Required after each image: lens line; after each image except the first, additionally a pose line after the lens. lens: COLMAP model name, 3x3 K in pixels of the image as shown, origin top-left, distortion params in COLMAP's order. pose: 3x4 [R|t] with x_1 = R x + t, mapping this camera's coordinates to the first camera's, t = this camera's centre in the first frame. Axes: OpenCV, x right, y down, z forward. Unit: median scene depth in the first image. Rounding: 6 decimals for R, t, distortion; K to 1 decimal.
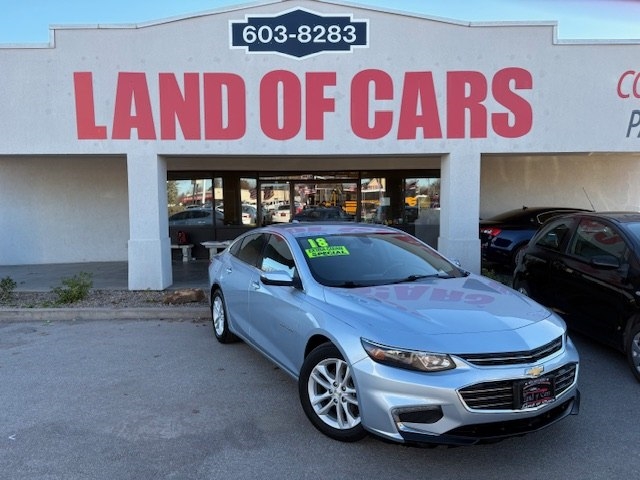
lens RADIAL K [[479.7, 0, 318.0], [0, 479.7, 241.6], [0, 0, 1]] dist [0.002282, -0.001041]
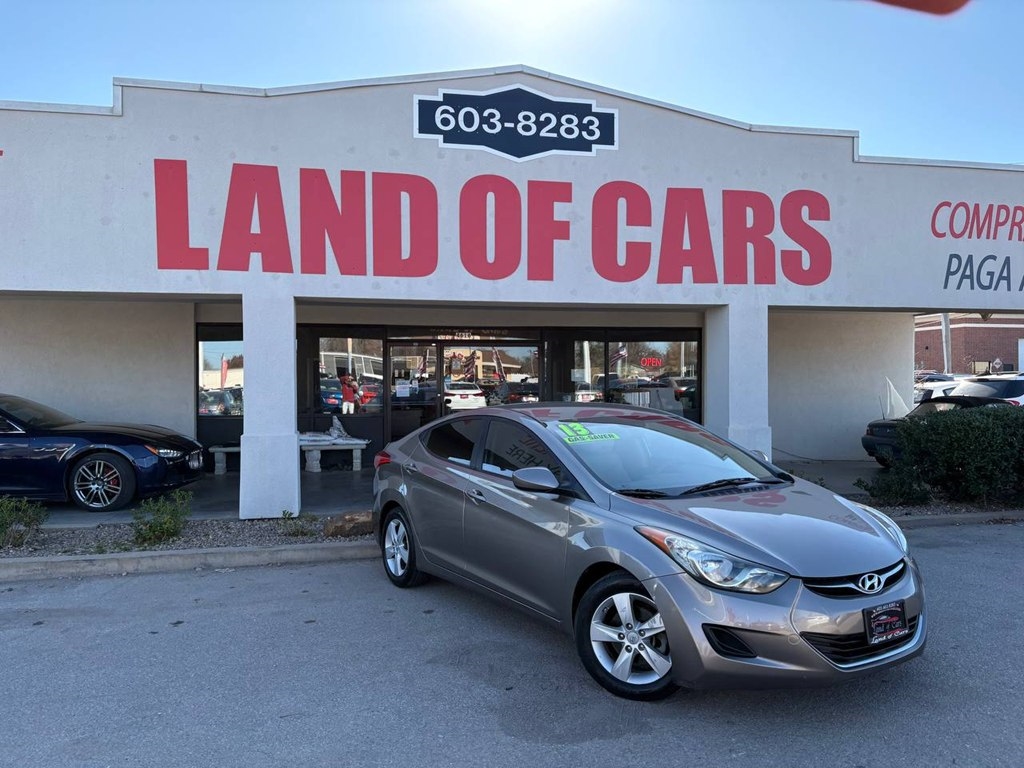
lens RADIAL K [[765.5, 0, 509.5], [0, 765.5, 401.1], [0, 0, 1]] dist [0.001682, -0.001521]
pose [[0.977215, -0.004816, 0.212196, -0.277811], [0.016404, 0.998466, -0.052883, 0.010047], [-0.211616, 0.055159, 0.975795, -0.016114]]
